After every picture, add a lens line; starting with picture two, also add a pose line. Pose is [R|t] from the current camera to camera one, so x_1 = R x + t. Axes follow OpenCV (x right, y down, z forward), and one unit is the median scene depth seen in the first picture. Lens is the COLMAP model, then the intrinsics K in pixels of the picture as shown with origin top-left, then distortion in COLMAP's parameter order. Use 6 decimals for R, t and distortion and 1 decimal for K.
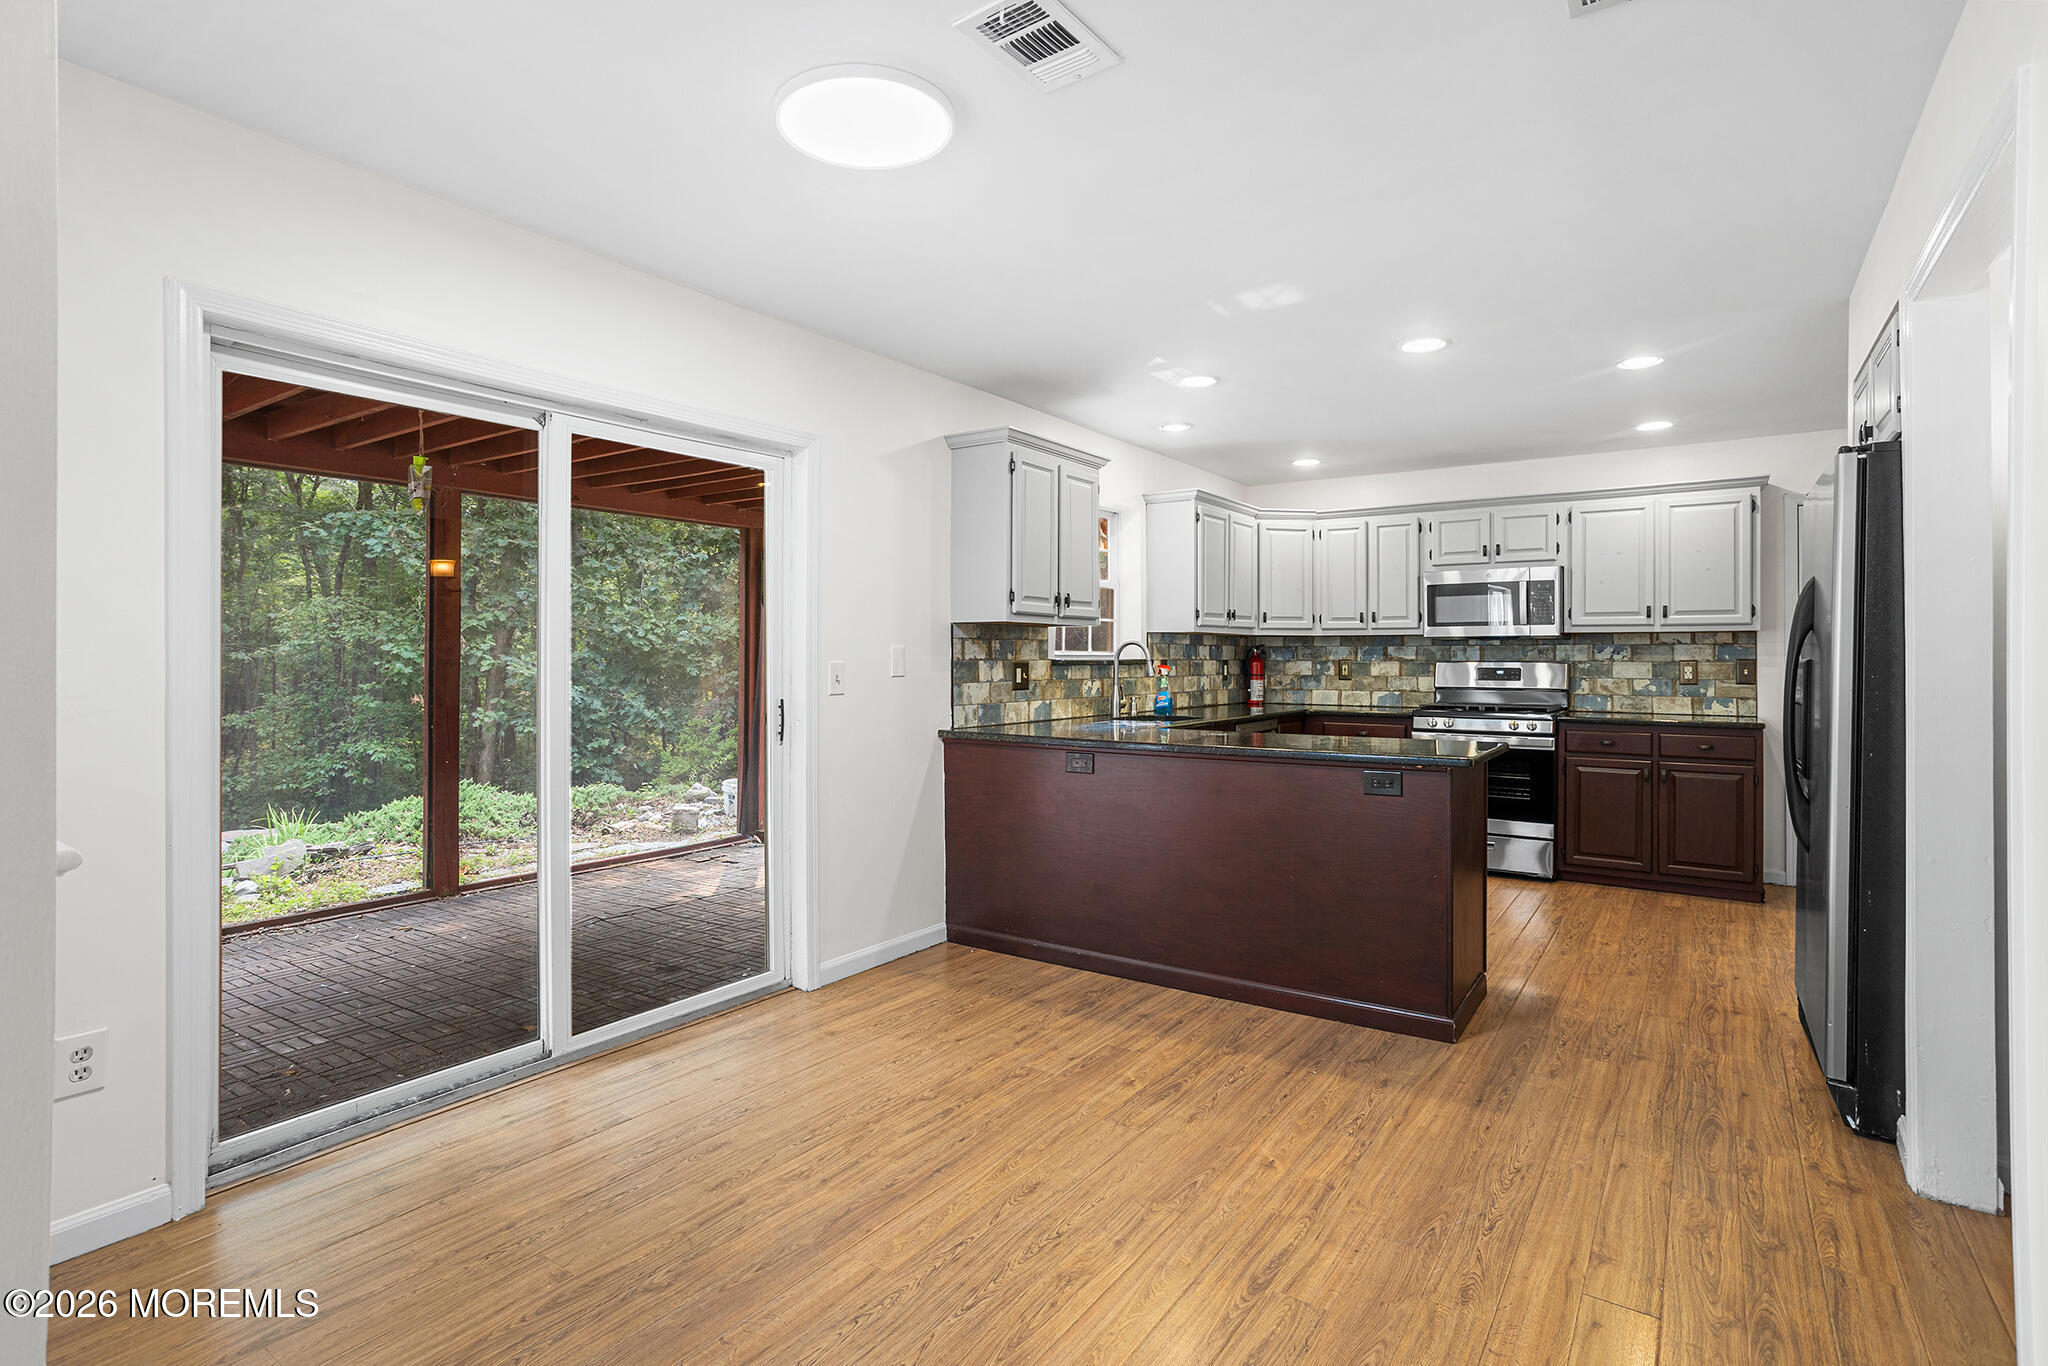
lens RADIAL K [[993.3, 0, 1013.6], [0, 993.3, 661.1], [0, 0, 1]] dist [-0.060210, 0.039852]
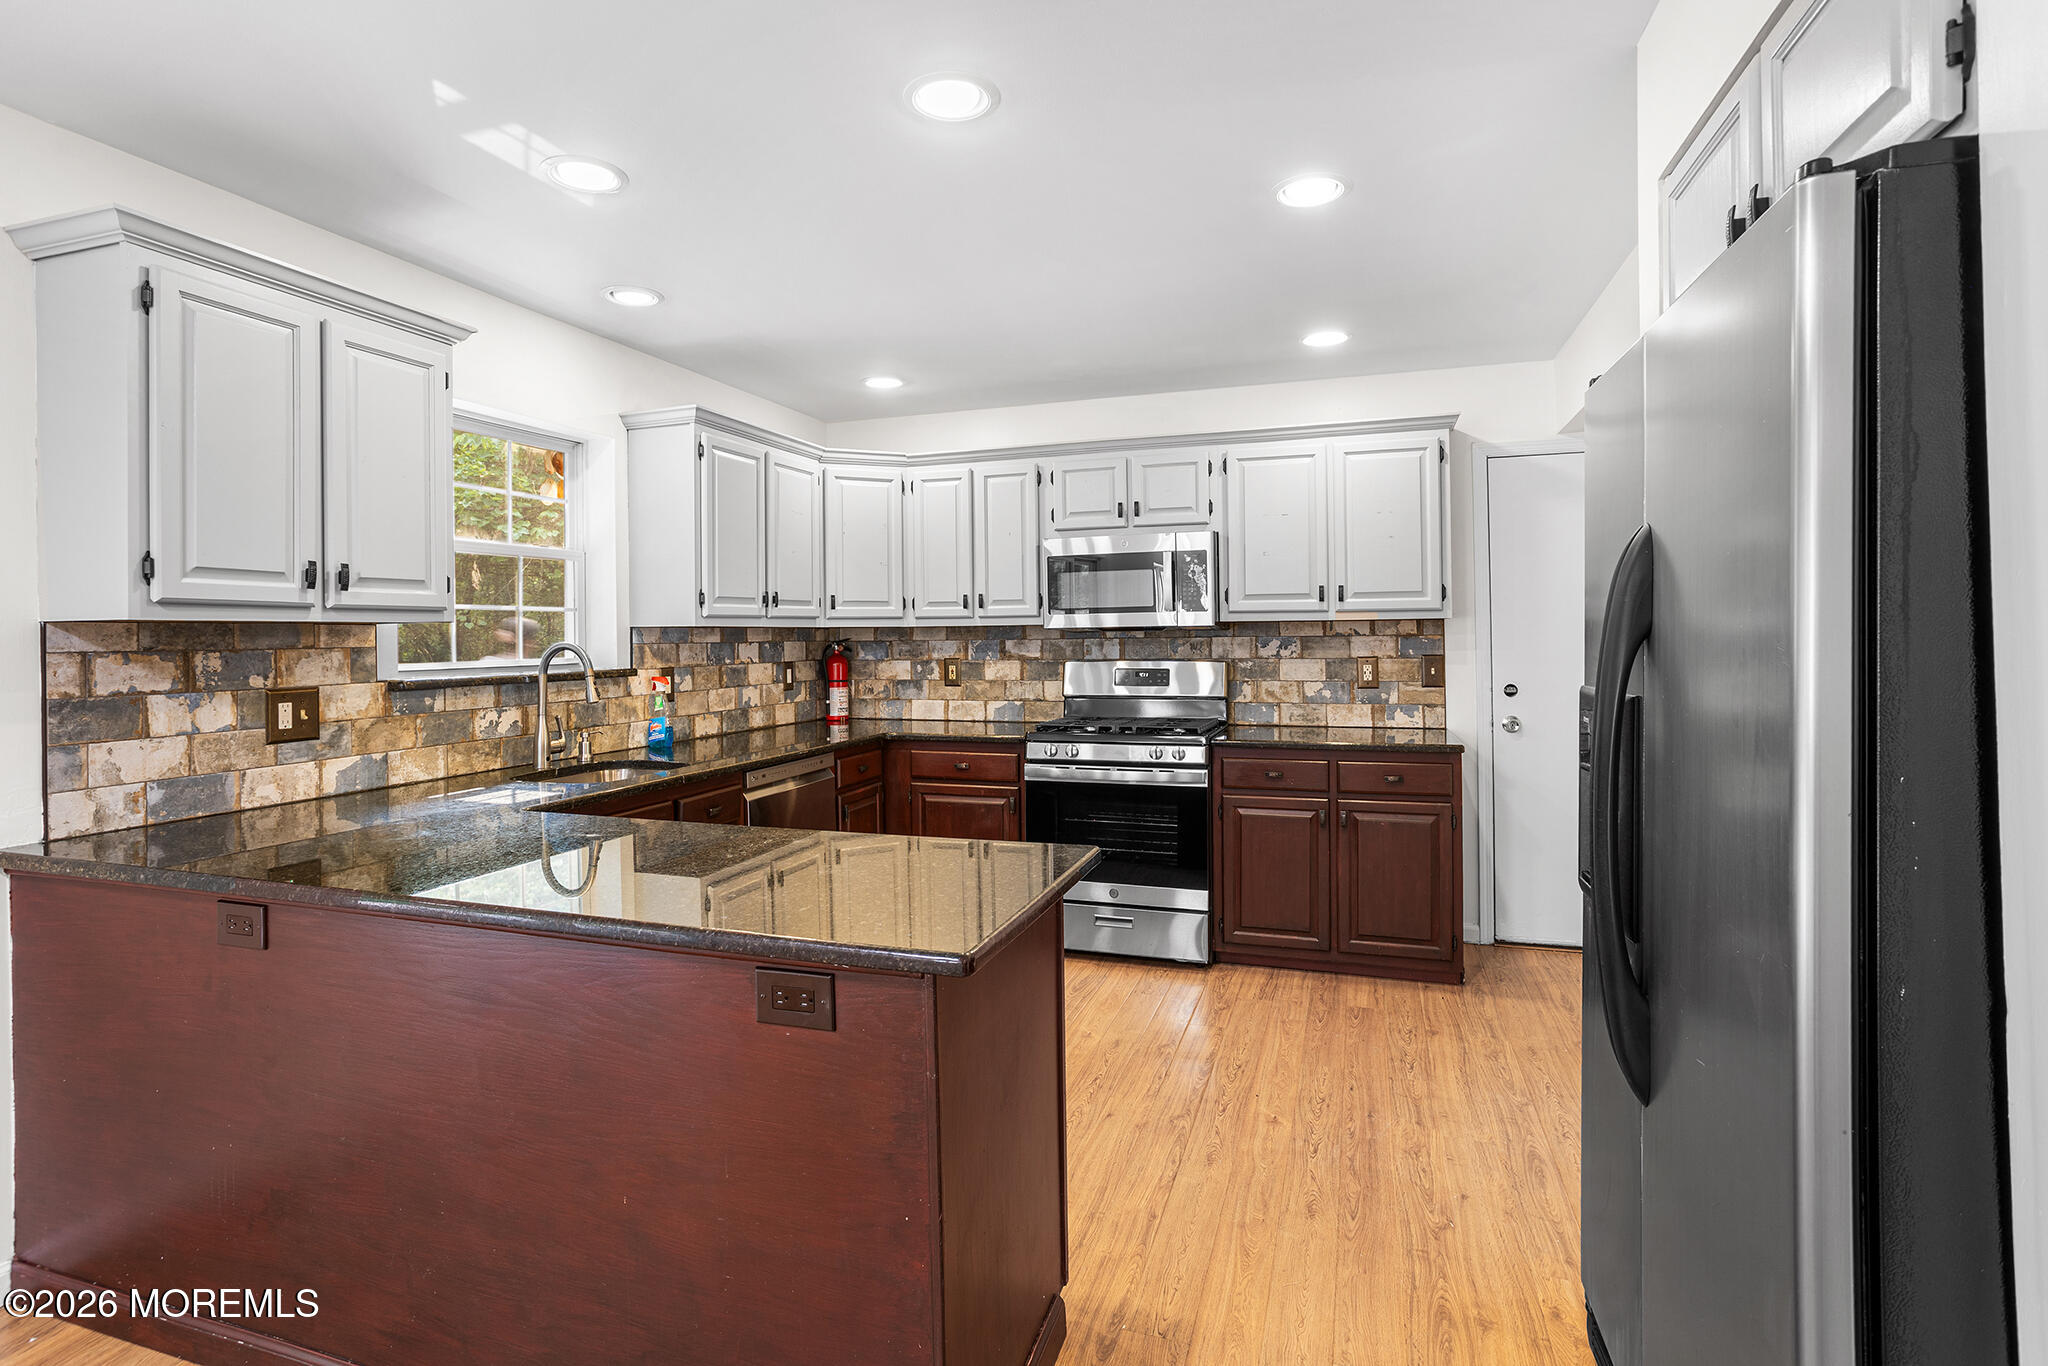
lens RADIAL K [[1000.7, 0, 1008.9], [0, 1000.7, 637.9], [0, 0, 1]] dist [-0.062242, 0.042955]
pose [[0.960132, -0.013128, 0.279239, 0.202181], [0.013902, 0.999903, -0.000794, -0.018846], [-0.279202, 0.004644, 0.960221, 0.325441]]
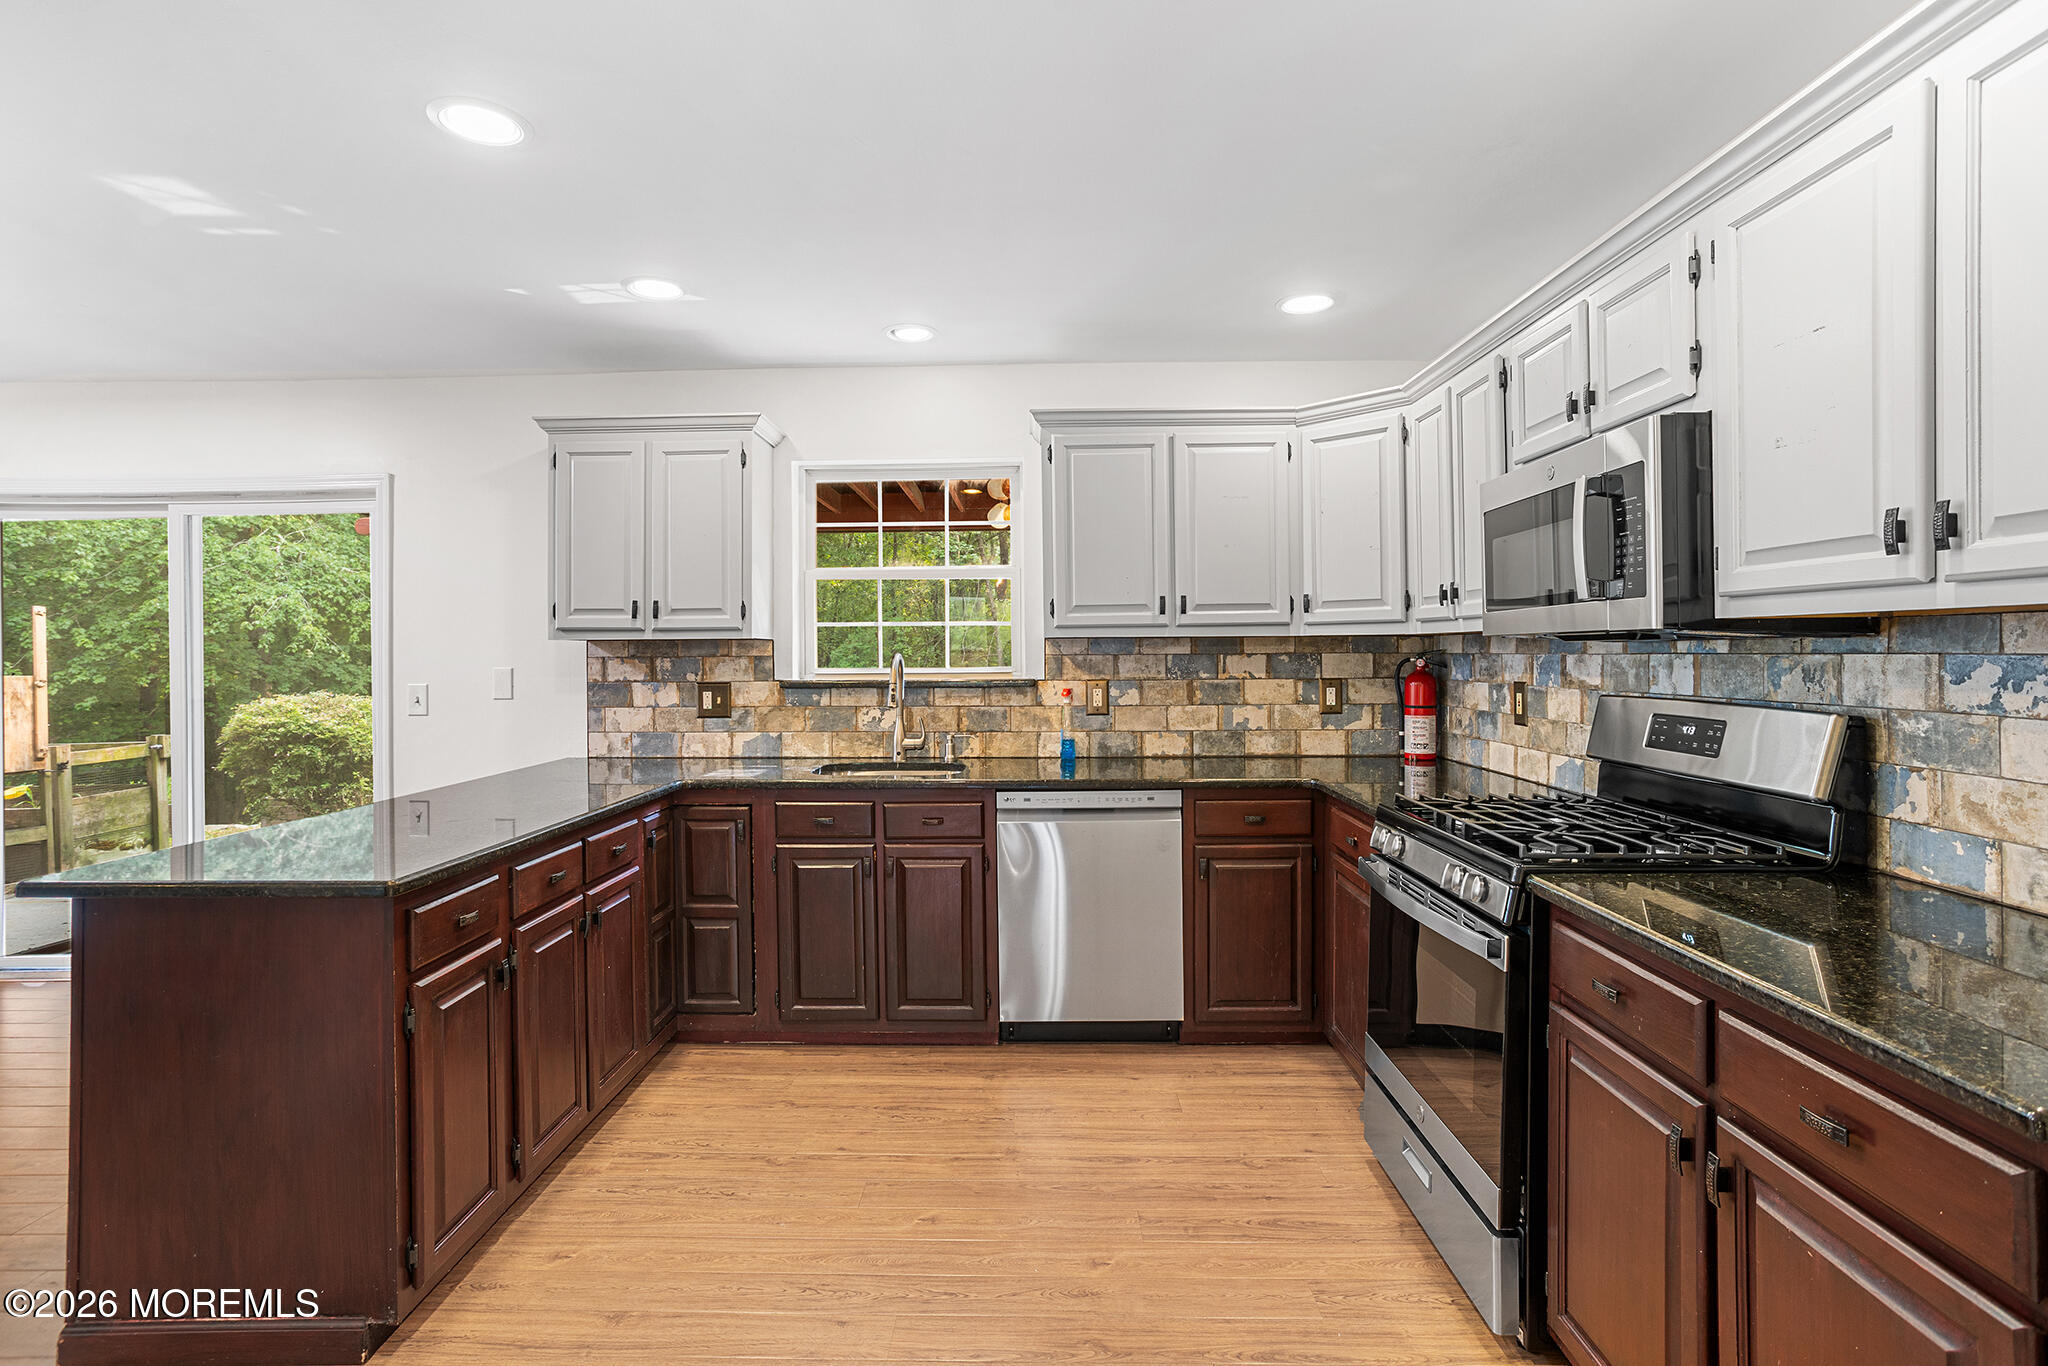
lens RADIAL K [[993.3, 0, 1013.6], [0, 993.3, 661.1], [0, 0, 1]] dist [-0.060210, 0.039852]
pose [[0.561165, 0.002092, -0.827702, 0.710541], [0.004252, 0.999976, 0.005410, -0.018353], [0.827693, -0.006555, 0.561142, 0.646046]]
